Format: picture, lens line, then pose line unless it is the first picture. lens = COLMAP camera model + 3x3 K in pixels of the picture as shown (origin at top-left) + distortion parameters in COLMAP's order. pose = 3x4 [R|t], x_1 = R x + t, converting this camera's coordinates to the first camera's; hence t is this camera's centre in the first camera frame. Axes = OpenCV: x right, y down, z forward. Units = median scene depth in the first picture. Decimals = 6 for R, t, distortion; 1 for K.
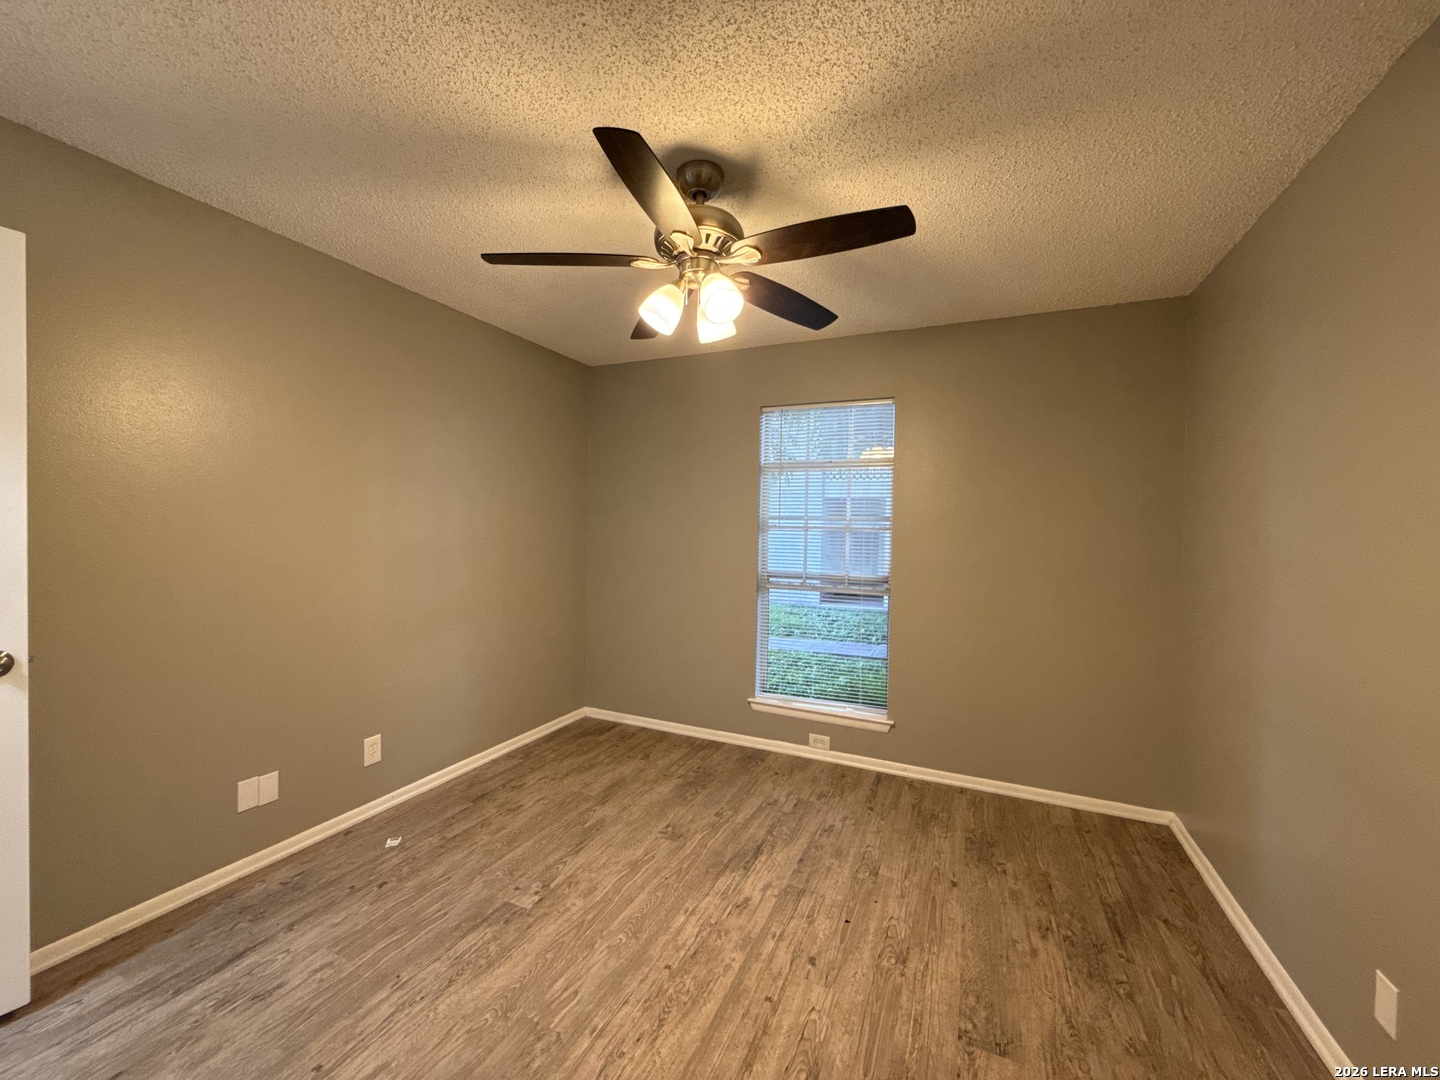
lens RADIAL K [[573.8, 0, 714.9], [0, 573.8, 540.0], [0, 0, 1]] dist [-0.002754, 0.000502]
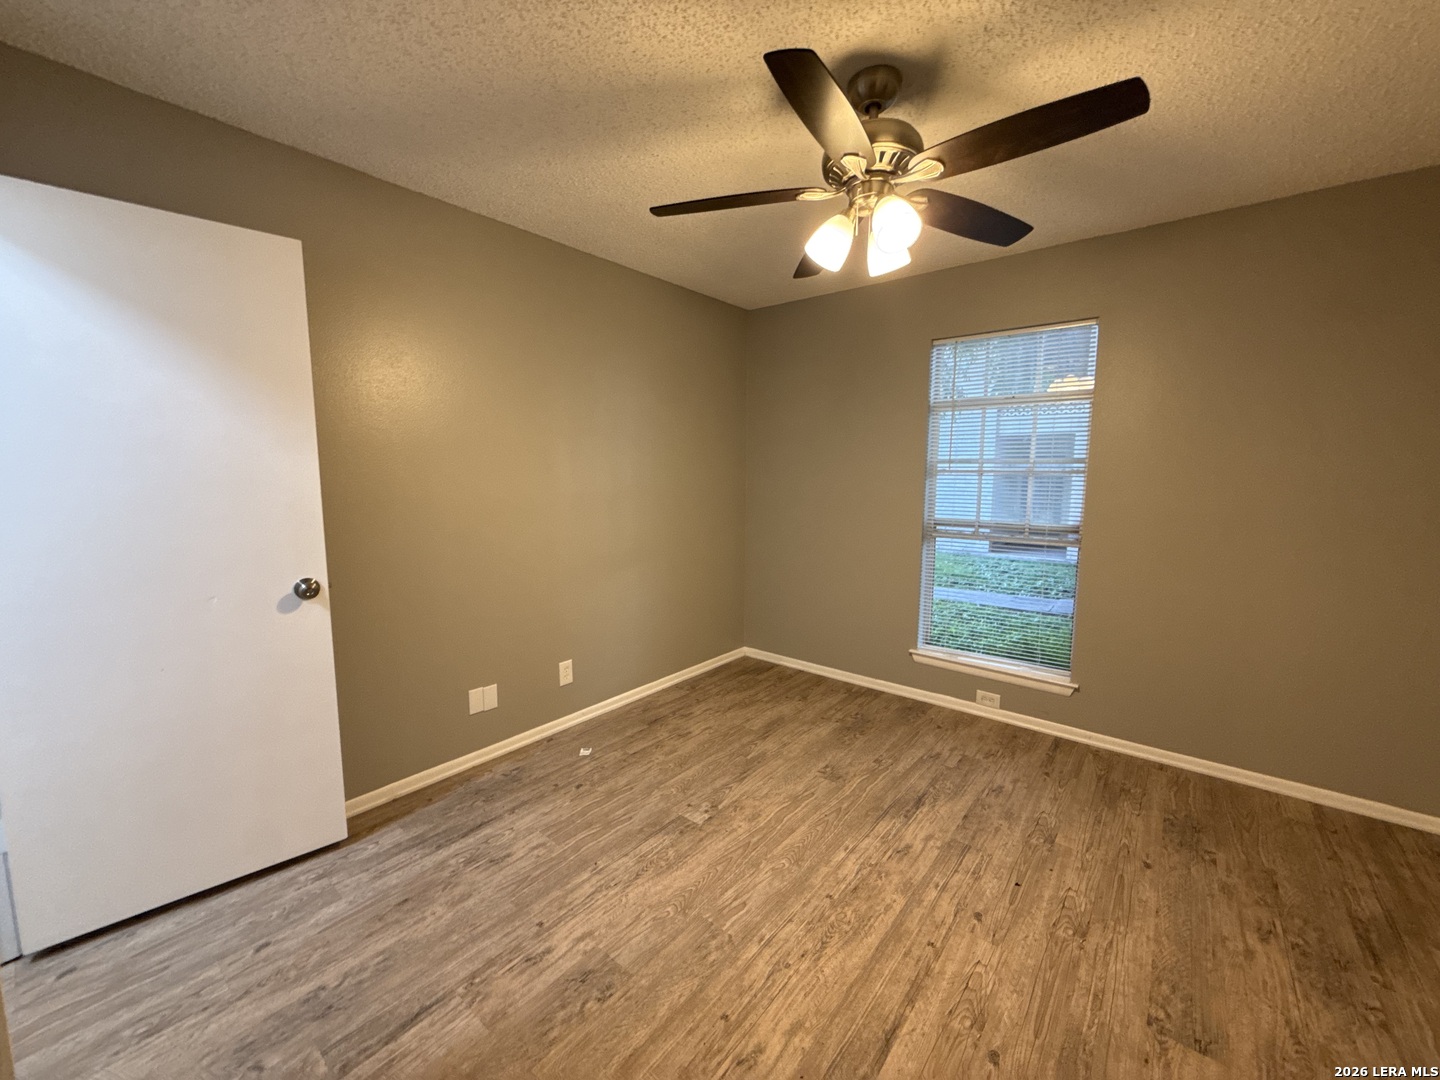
lens RADIAL K [[573.8, 0, 714.8], [0, 573.8, 540.0], [0, 0, 1]] dist [-0.002754, 0.000502]
pose [[0.965451, 0.016463, -0.260063, -0.019406], [0.008723, 0.995401, 0.095398, -0.006877], [0.260437, -0.094371, 0.960868, -0.002929]]
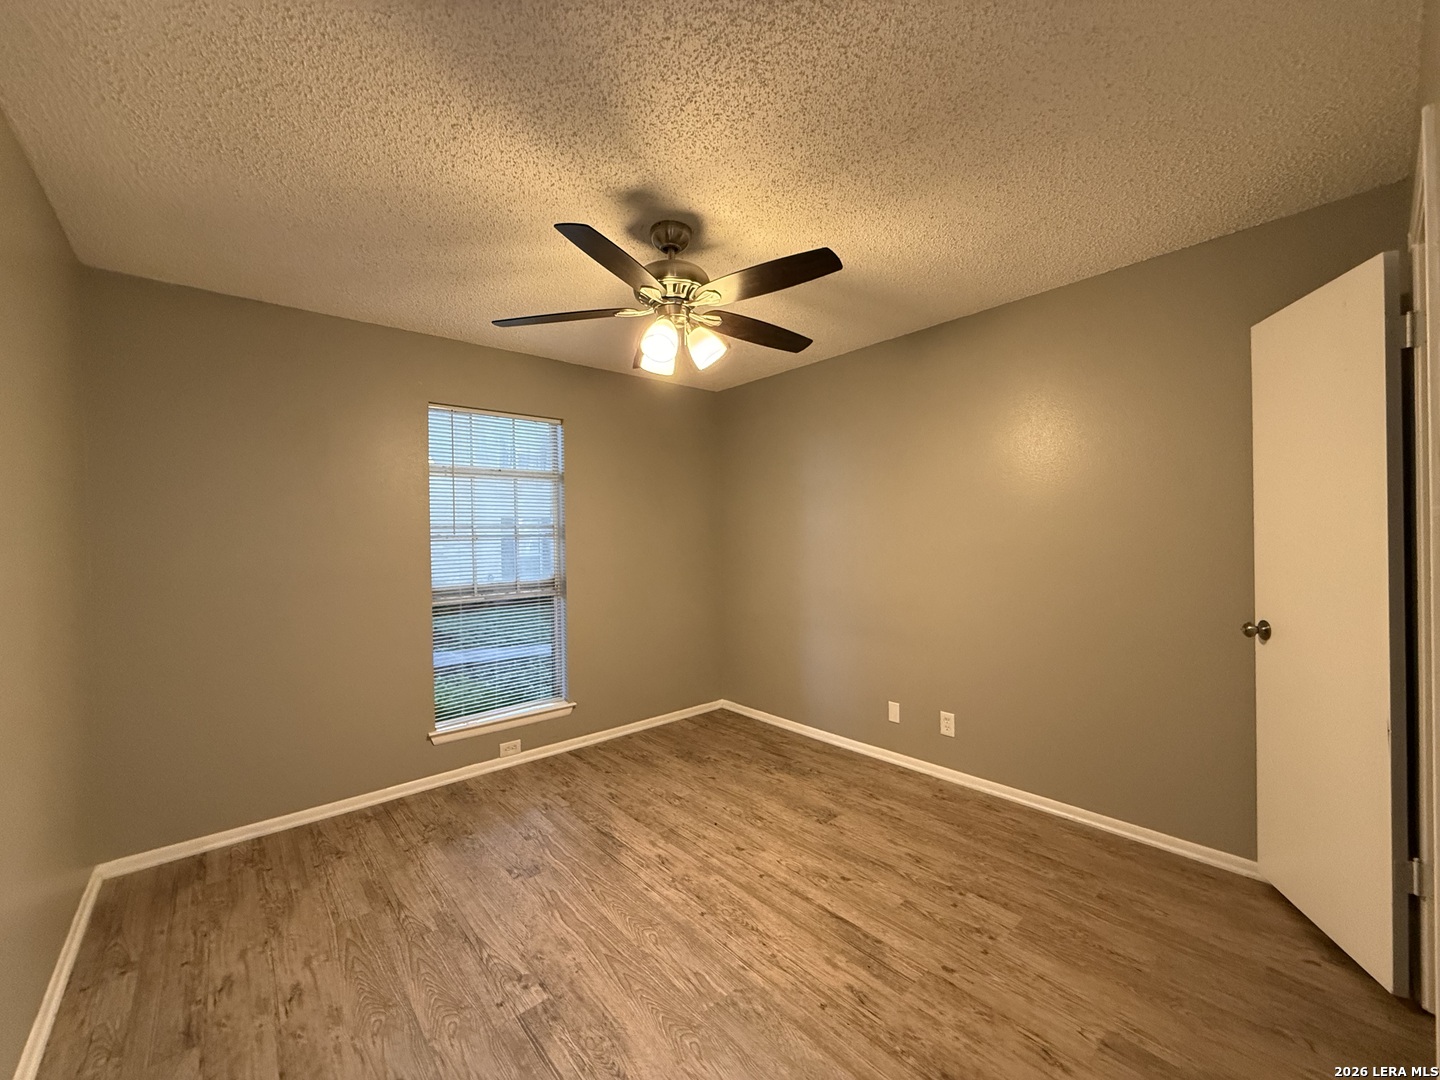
lens RADIAL K [[573.8, 0, 713.2], [0, 573.8, 541.1], [0, 0, 1]] dist [-0.002754, 0.000502]
pose [[0.418813, -0.036338, 0.907345, -0.966313], [0.043330, 0.998861, 0.020003, -0.027814], [-0.907038, 0.030938, 0.419911, 0.412974]]
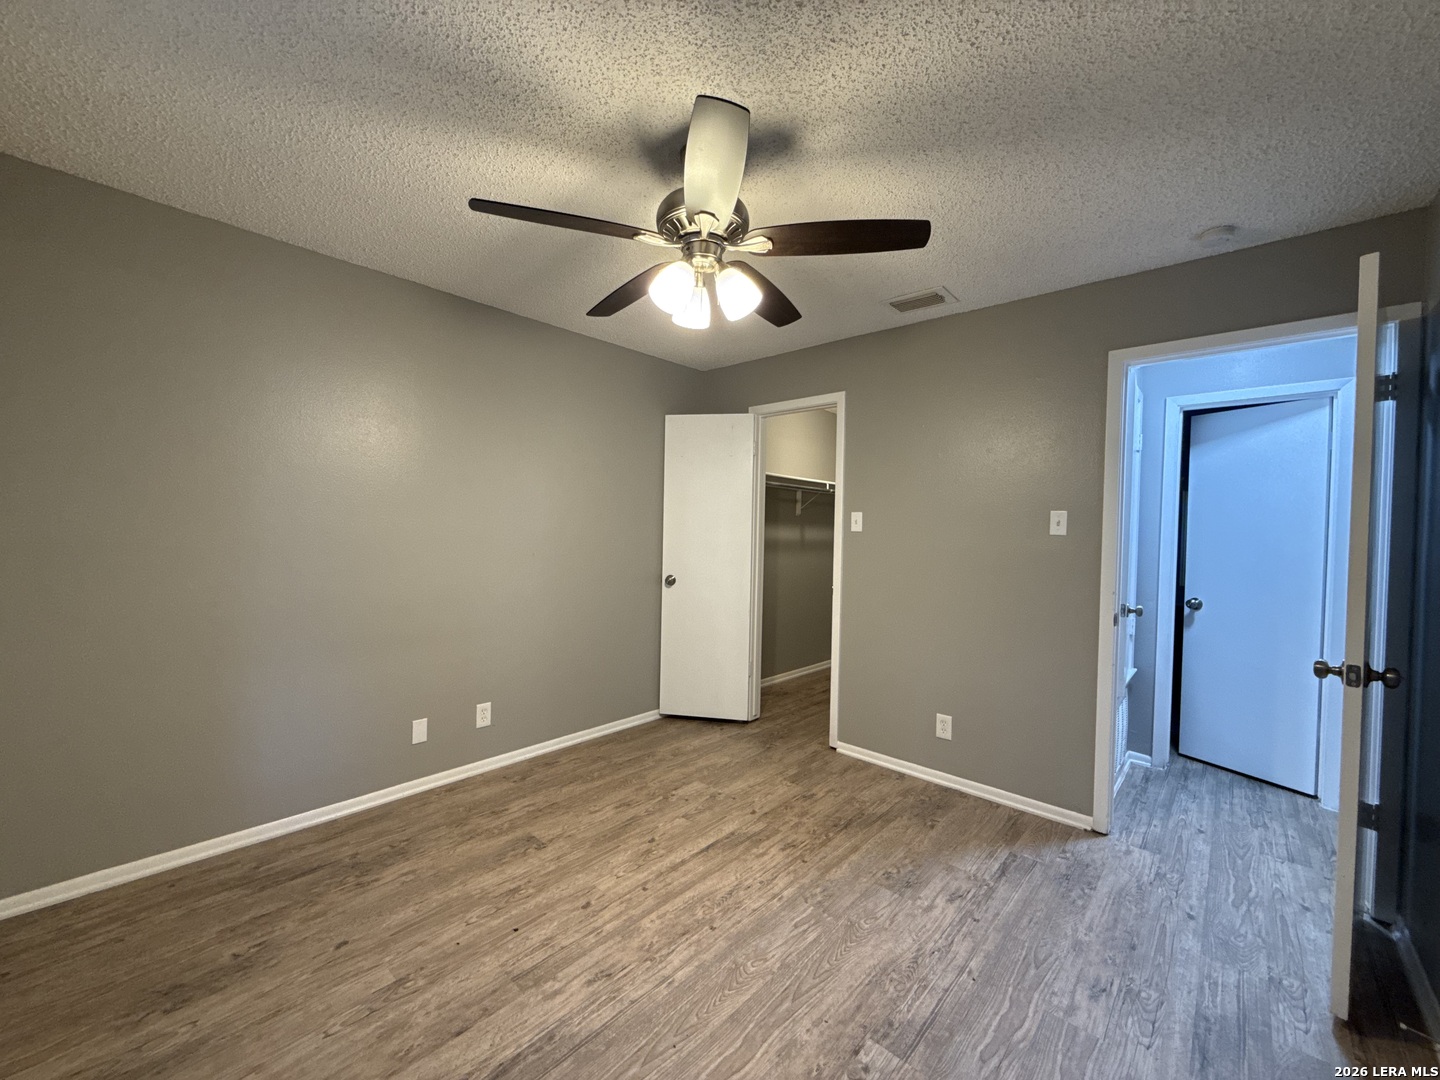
lens RADIAL K [[573.8, 0, 714.1], [0, 573.8, 542.6], [0, 0, 1]] dist [-0.002754, 0.000502]
pose [[-0.949804, -0.047642, 0.309195, -0.336123], [-0.035254, 0.998341, 0.045533, -0.022763], [-0.310851, 0.032347, -0.949908, 1.755673]]
